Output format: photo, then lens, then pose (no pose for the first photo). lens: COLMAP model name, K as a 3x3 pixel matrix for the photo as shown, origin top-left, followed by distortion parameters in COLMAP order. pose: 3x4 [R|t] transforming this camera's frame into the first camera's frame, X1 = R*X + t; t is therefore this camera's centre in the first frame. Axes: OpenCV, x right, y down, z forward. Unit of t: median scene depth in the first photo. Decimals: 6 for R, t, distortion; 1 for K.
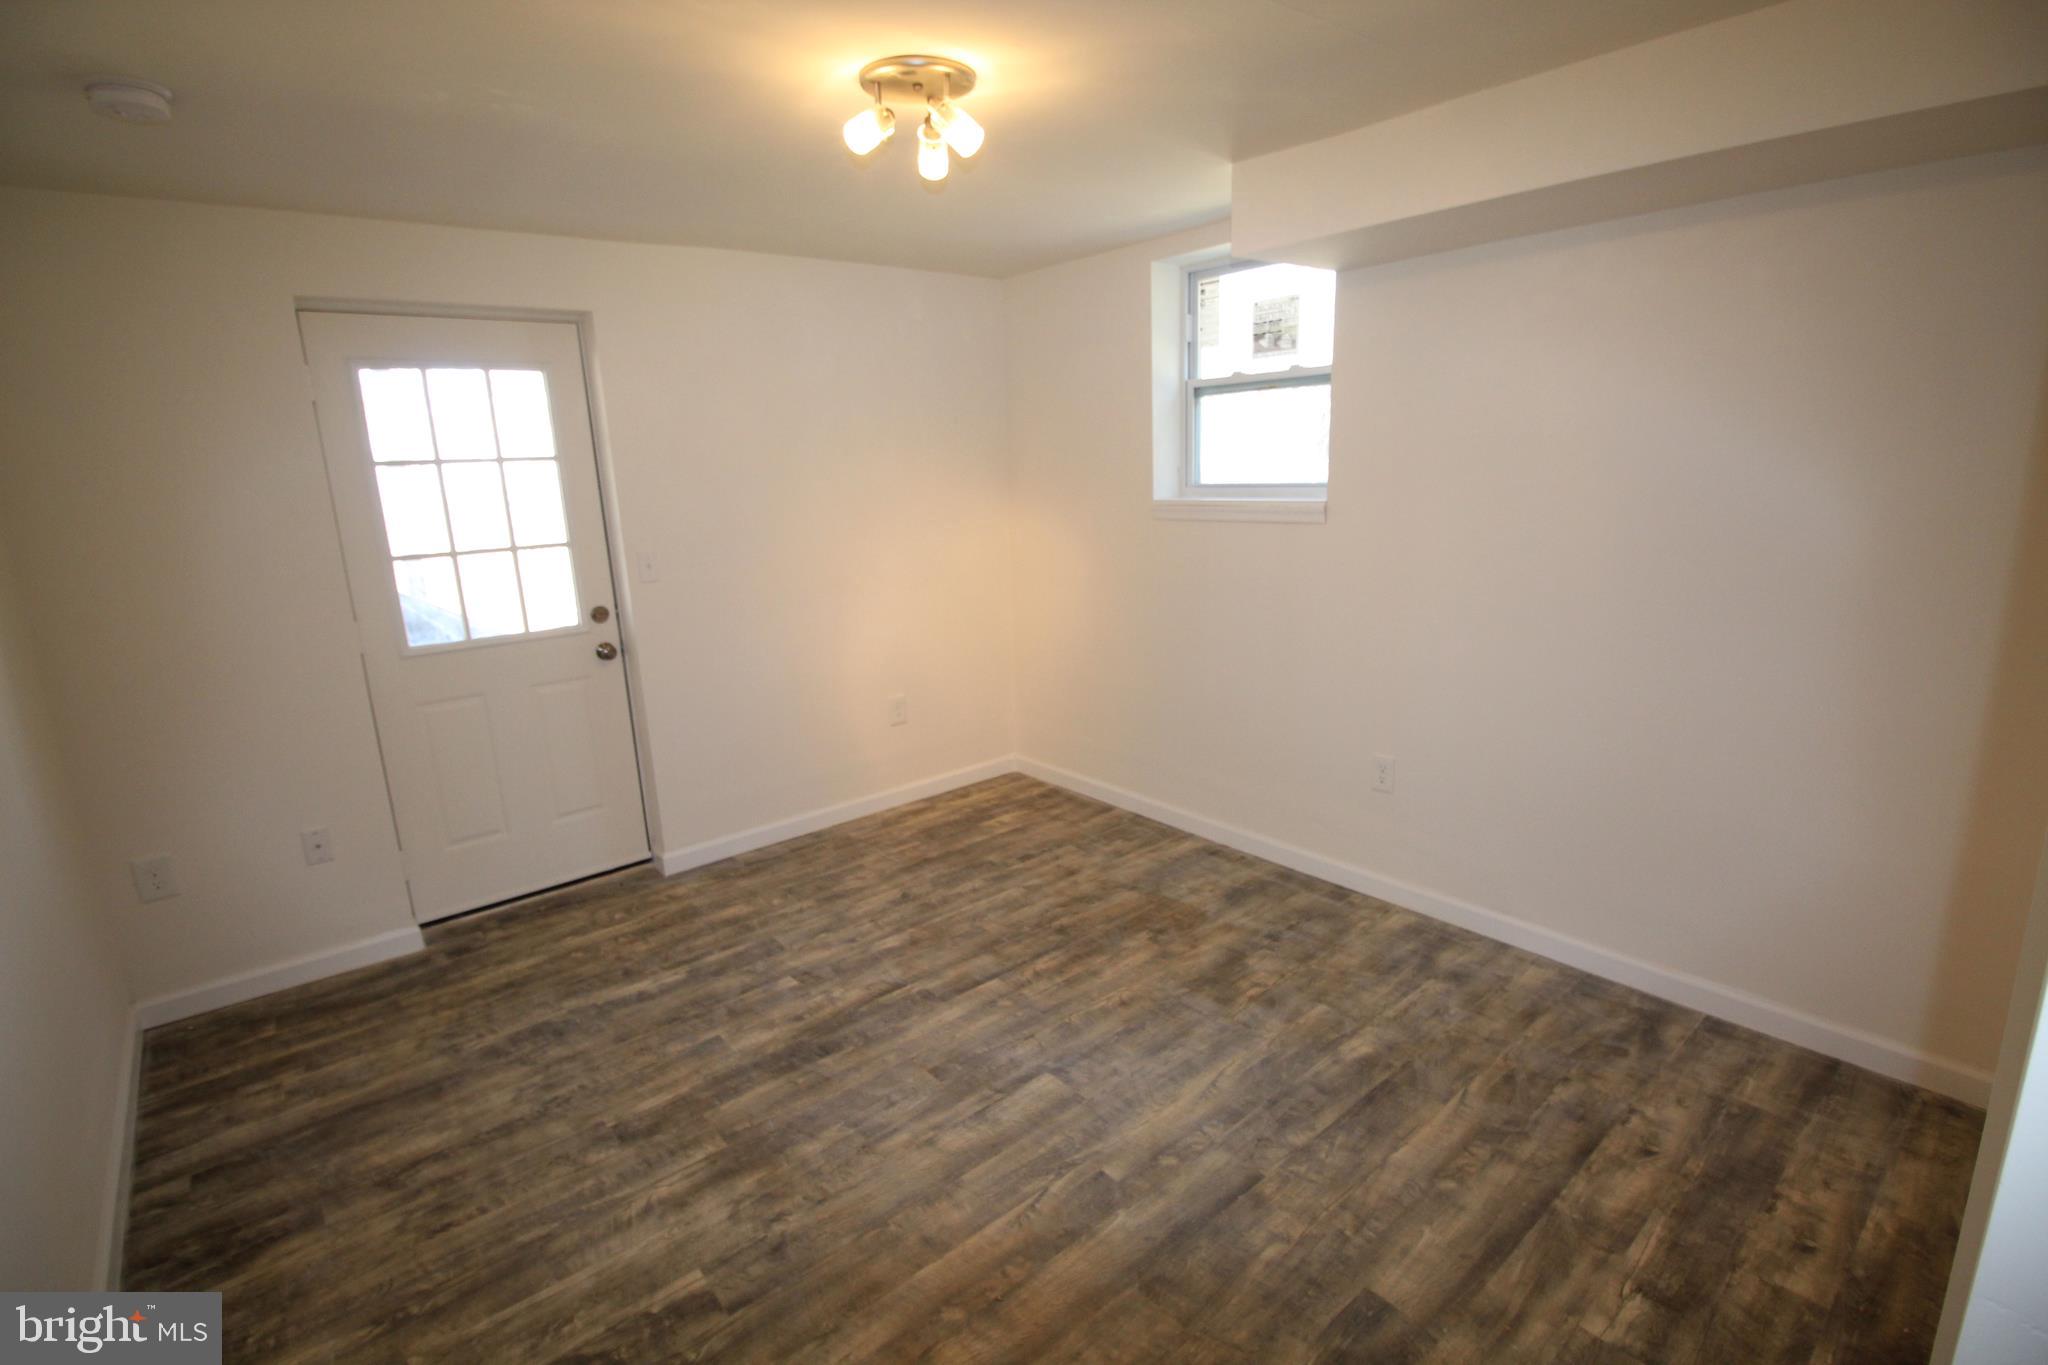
lens RADIAL K [[950.5, 0, 1024.0], [0, 950.5, 682.5], [0, 0, 1]] dist [-0.013315, -0.000979]
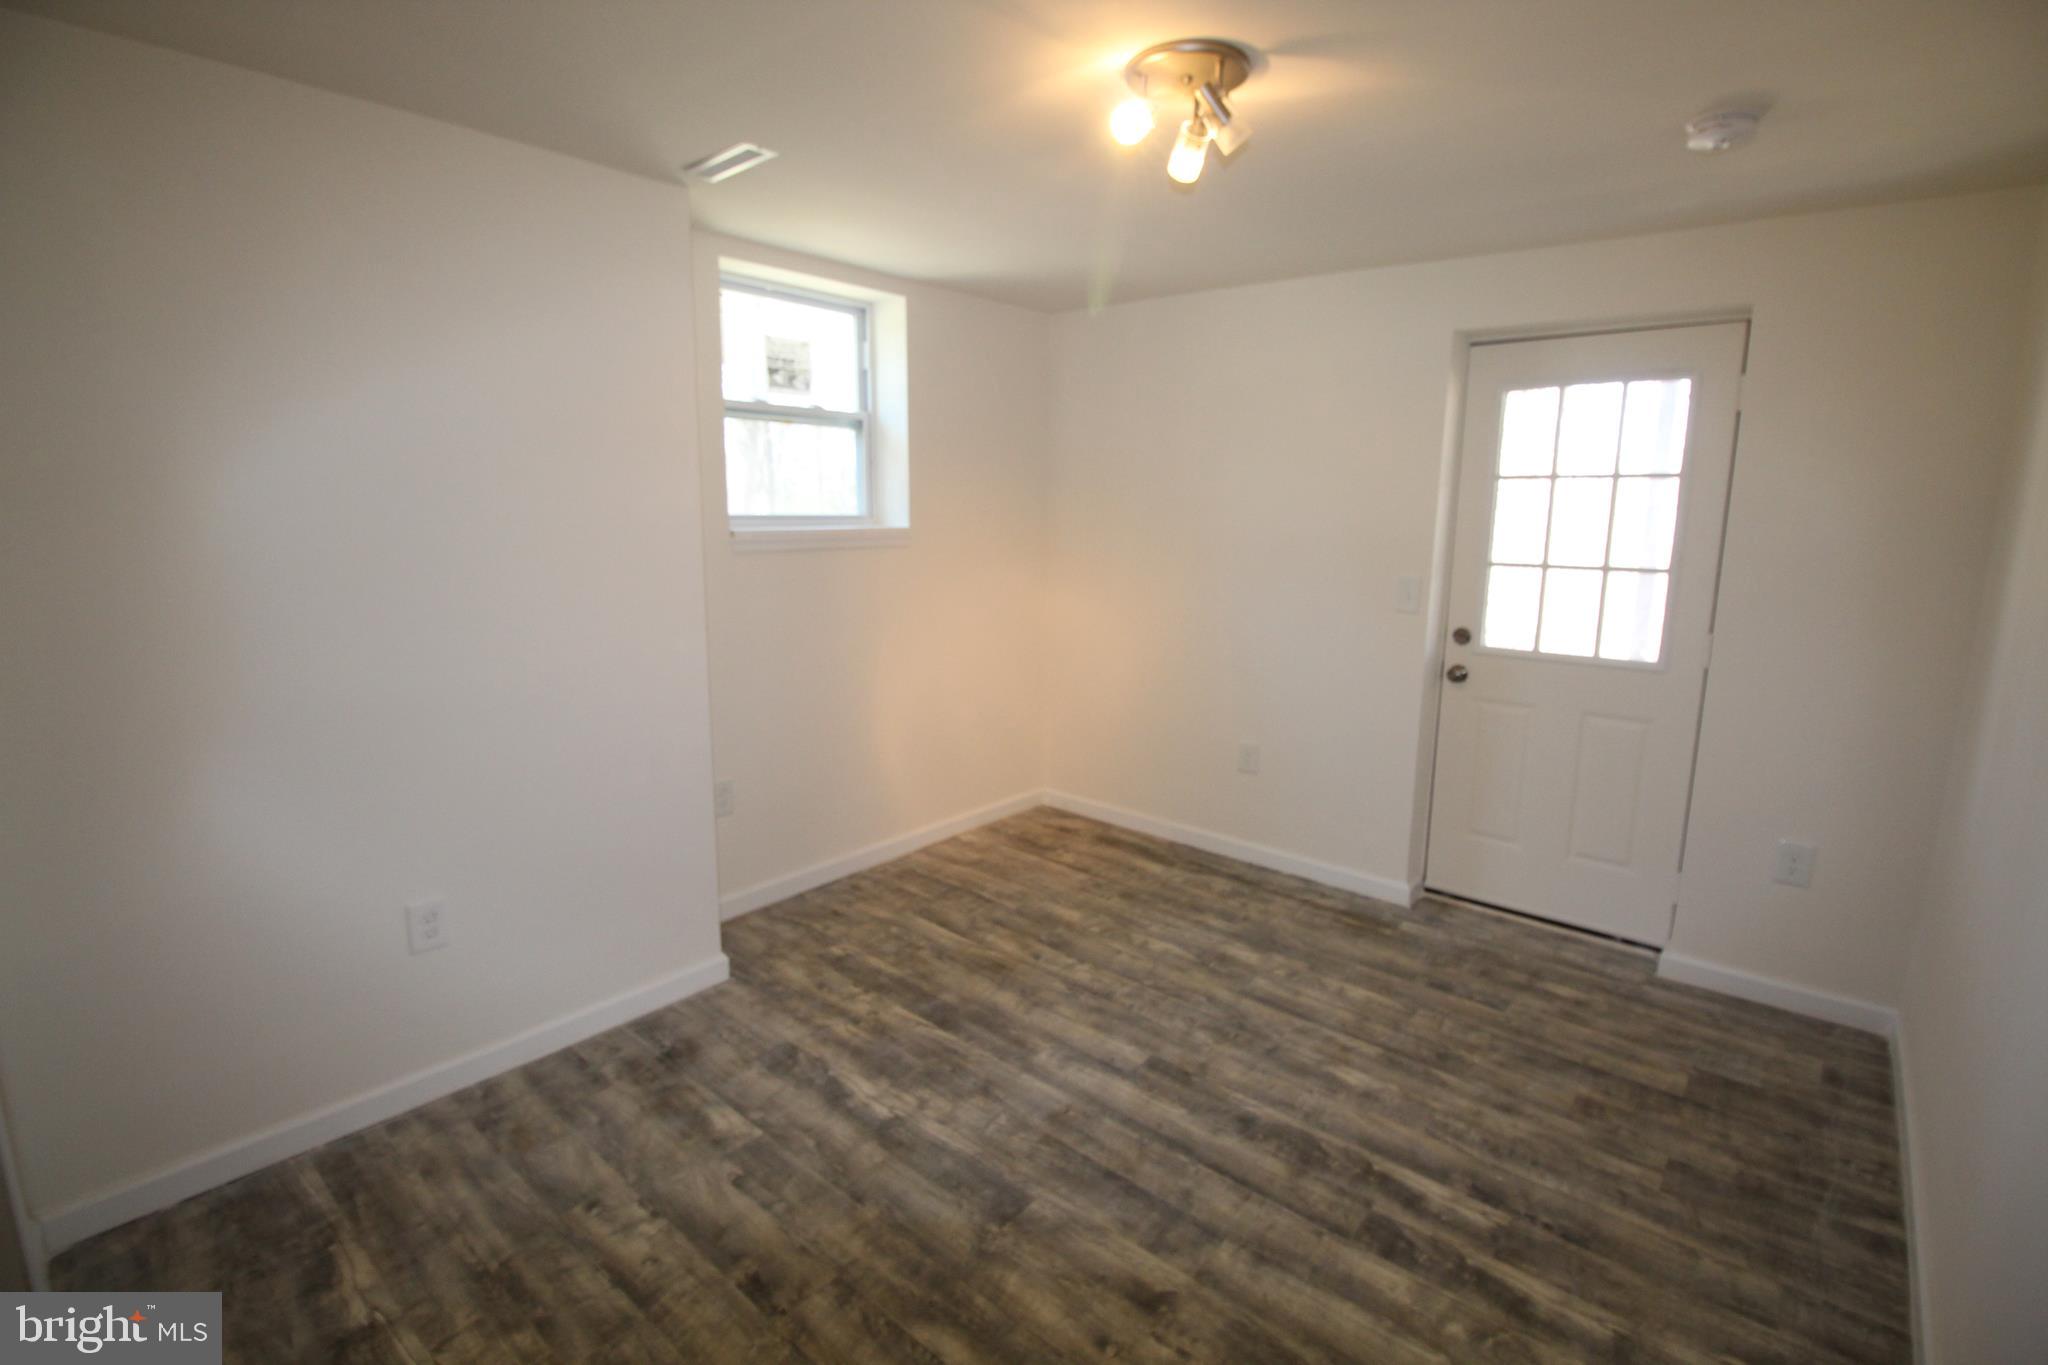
lens RADIAL K [[960.0, 0, 1019.2], [0, 960.0, 672.7], [0, 0, 1]] dist [-0.009440, -0.000417]
pose [[0.151488, 0.213684, -0.965086, 0.346340], [-0.235016, 0.956142, 0.174813, -0.077026], [0.960114, 0.200329, 0.195064, 0.289522]]
